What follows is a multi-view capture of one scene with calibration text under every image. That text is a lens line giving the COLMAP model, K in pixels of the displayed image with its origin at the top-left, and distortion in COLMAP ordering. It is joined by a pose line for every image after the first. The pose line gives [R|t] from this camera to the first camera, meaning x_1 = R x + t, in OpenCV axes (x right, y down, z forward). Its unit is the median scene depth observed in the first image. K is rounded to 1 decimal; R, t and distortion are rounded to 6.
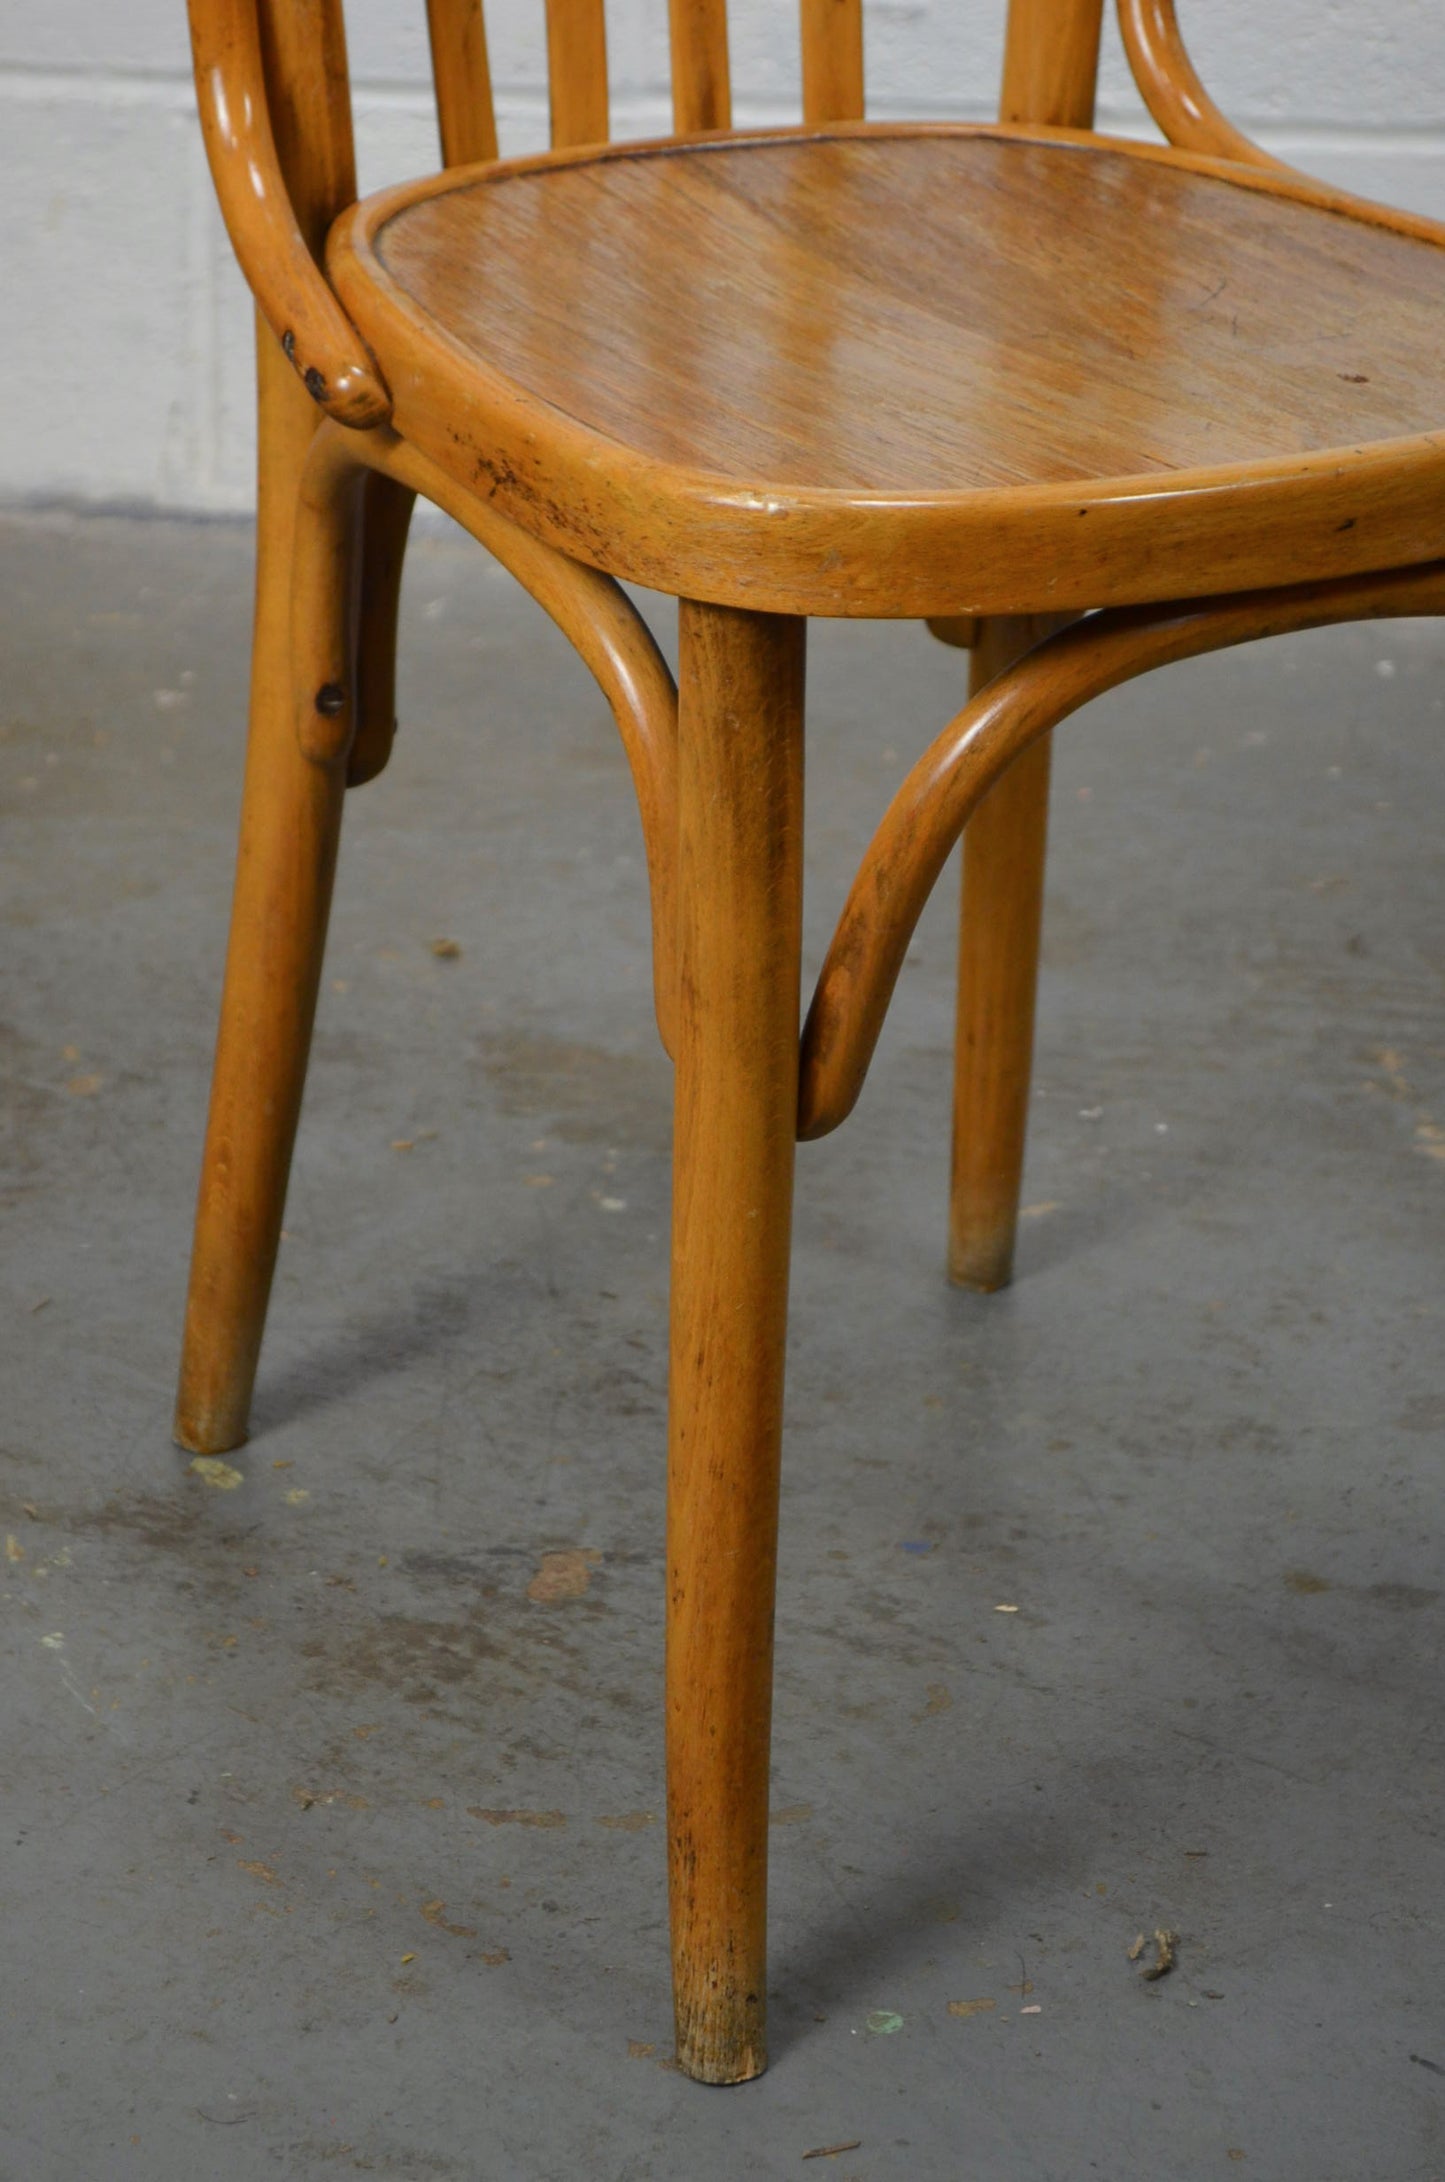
lens RADIAL K [[4779.7, 0, 721.4], [0, 4779.7, 1110.5], [0, 0, 1]] dist [-0.017396, 0.000000]
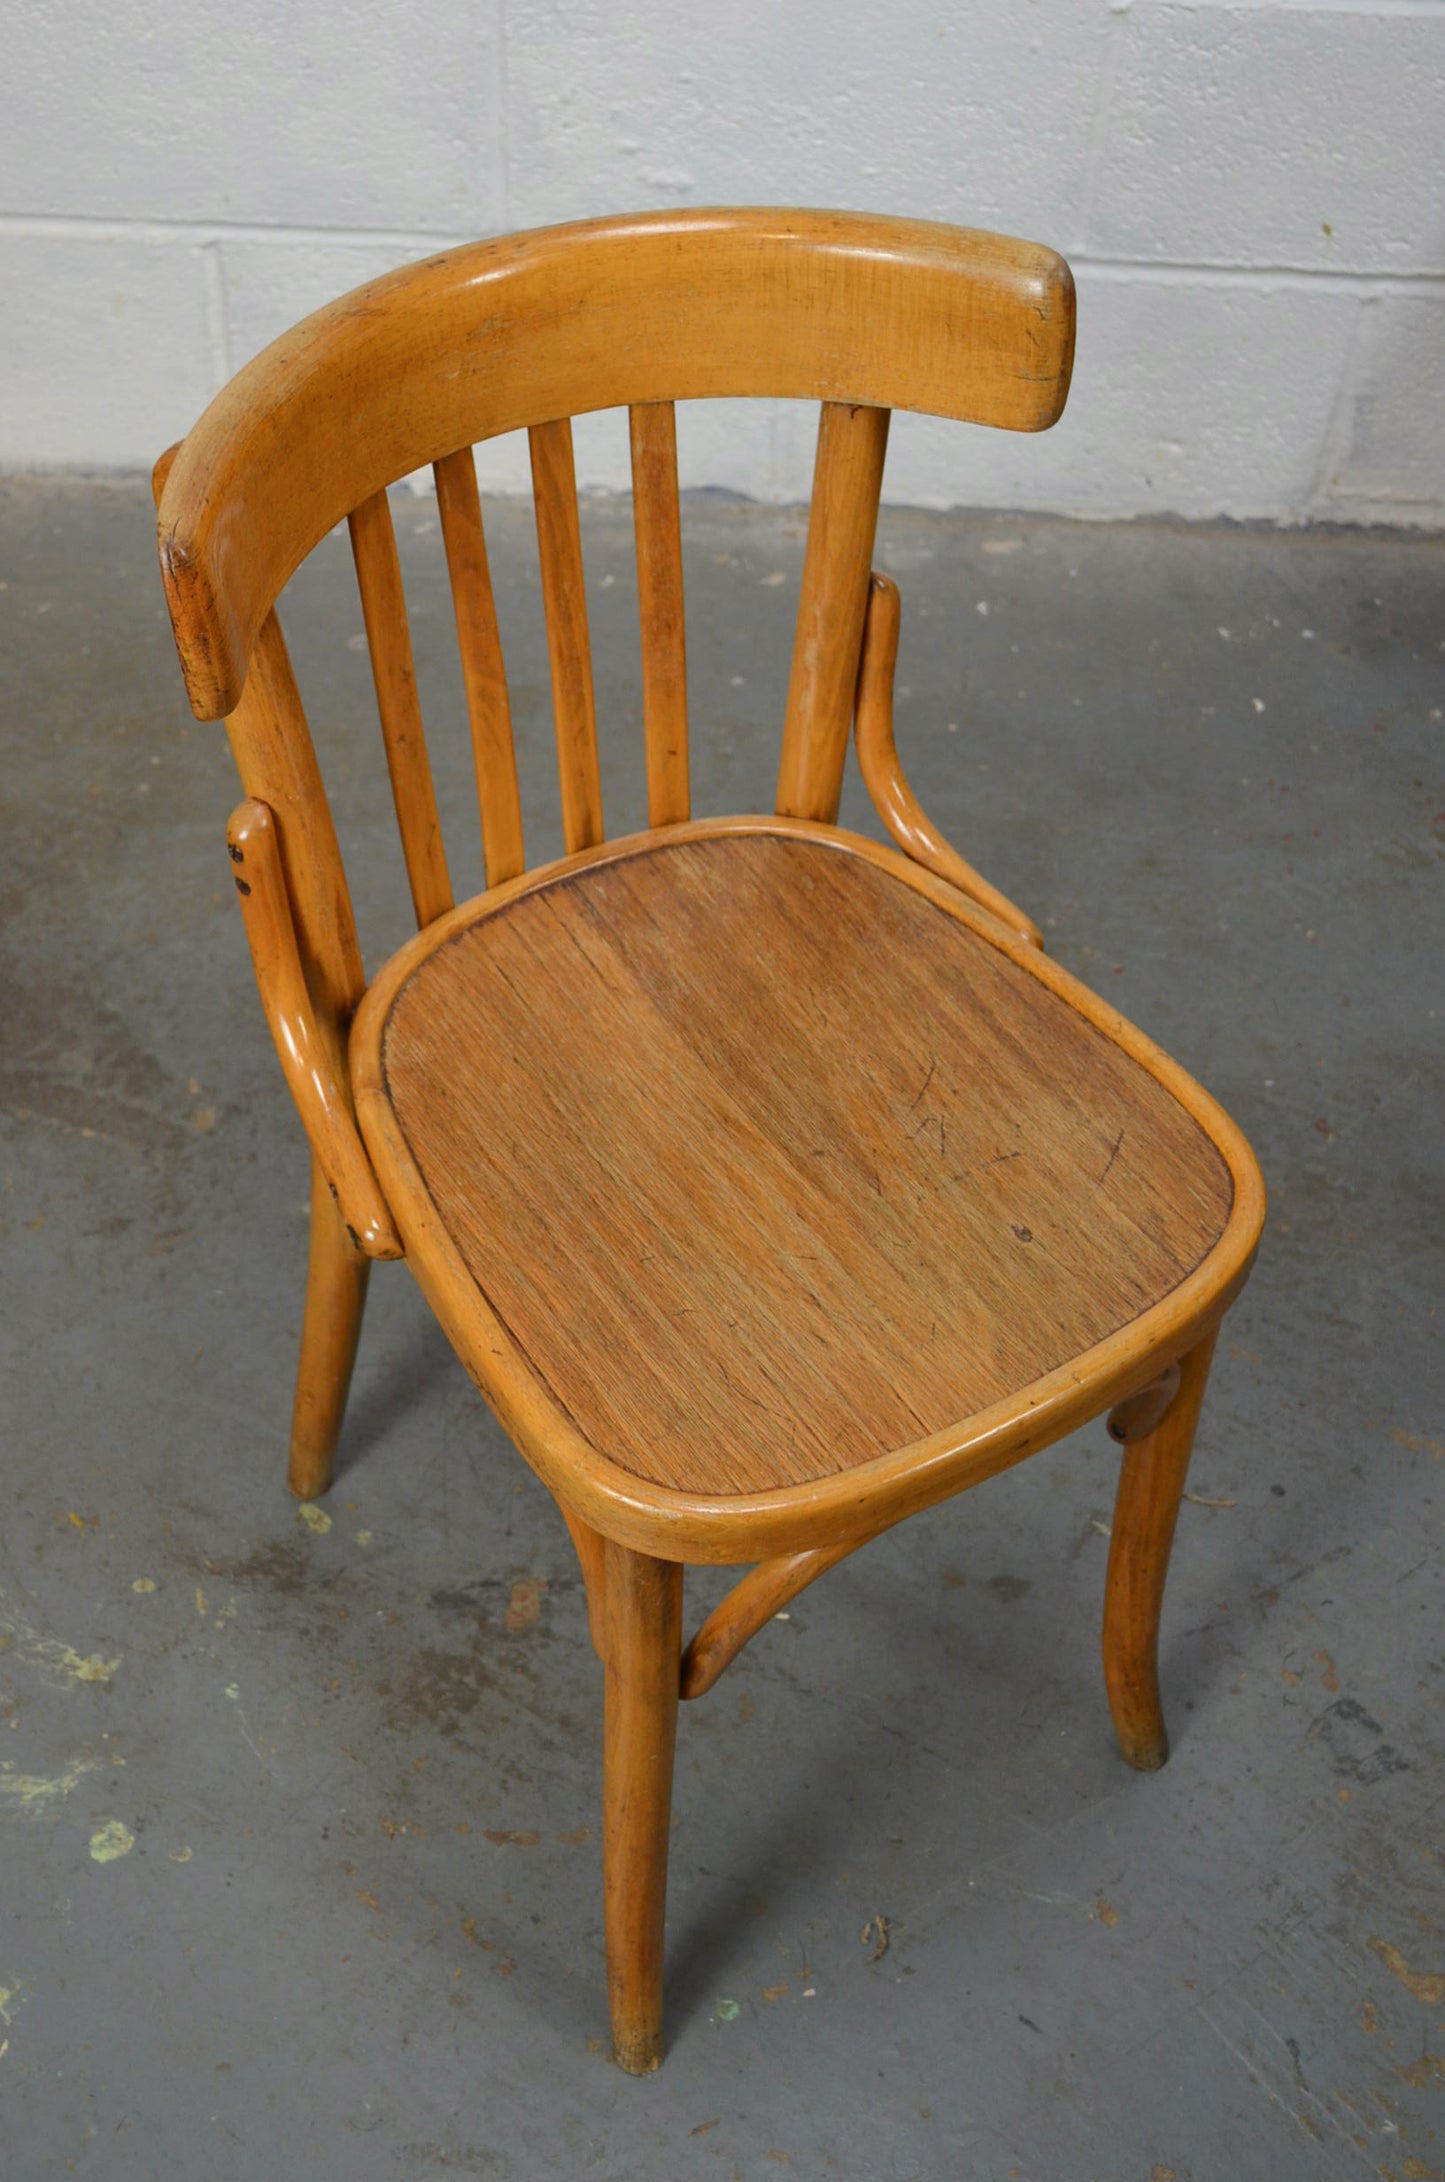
lens RADIAL K [[2684.7, 0, 706.7], [0, 2684.7, 1066.3], [0, 0, 1]] dist [-0.015524, 0.000000]
pose [[0.997772, -0.036100, 0.056107, -0.015008], [0.012451, 0.926945, 0.374992, -0.441243], [-0.065545, -0.373458, 0.925329, 0.174114]]
